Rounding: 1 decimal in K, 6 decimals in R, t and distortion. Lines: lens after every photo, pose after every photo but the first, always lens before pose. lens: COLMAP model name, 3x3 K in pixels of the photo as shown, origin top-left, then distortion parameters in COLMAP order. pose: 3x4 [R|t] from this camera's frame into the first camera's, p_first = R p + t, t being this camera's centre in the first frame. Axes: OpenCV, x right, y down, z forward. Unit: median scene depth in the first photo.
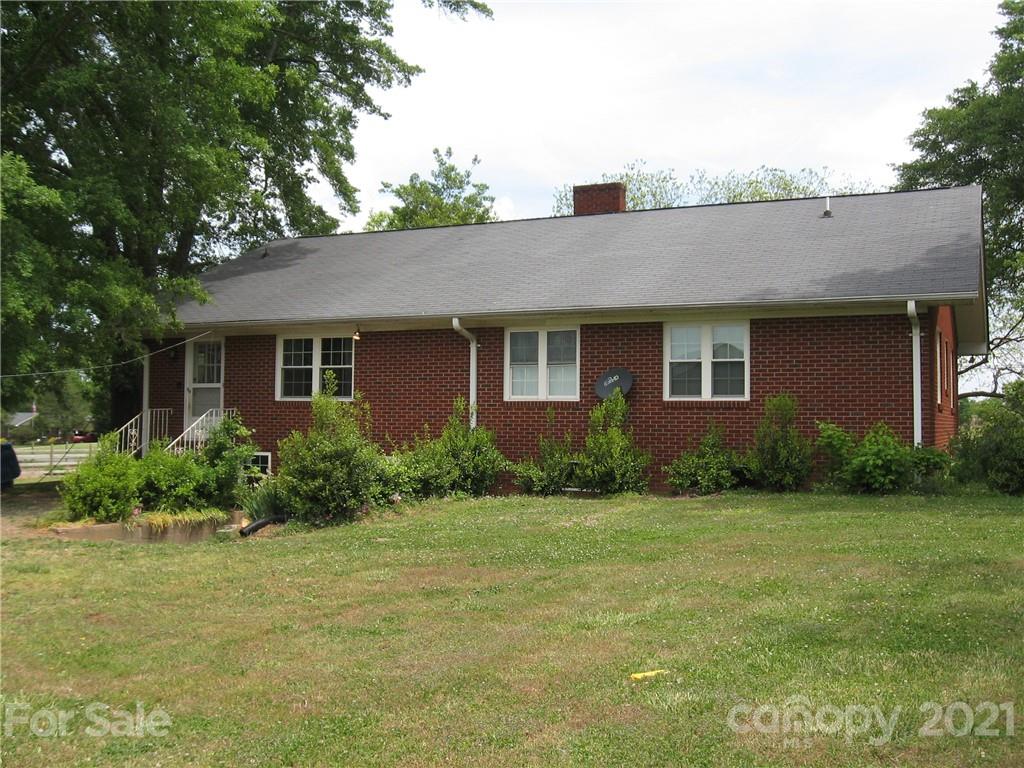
lens RADIAL K [[1093.8, 0, 511.7], [0, 1093.8, 388.5], [0, 0, 1]] dist [-0.111278, 0.000000]
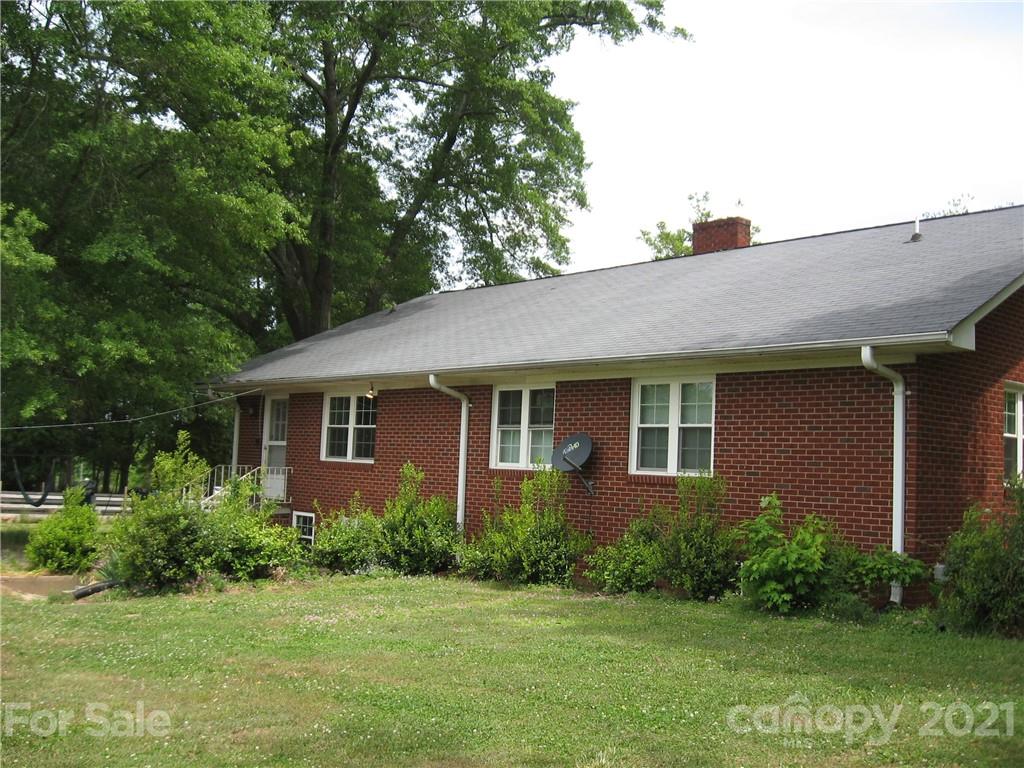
lens RADIAL K [[1104.1, 0, 512.3], [0, 1104.1, 384.0], [0, 0, 1]] dist [-0.079295, 0.000000]
pose [[0.913335, 0.000597, -0.407208, 0.377239], [-0.024976, 0.998198, -0.054557, -0.008650], [0.406442, 0.059999, 0.911704, 0.196309]]
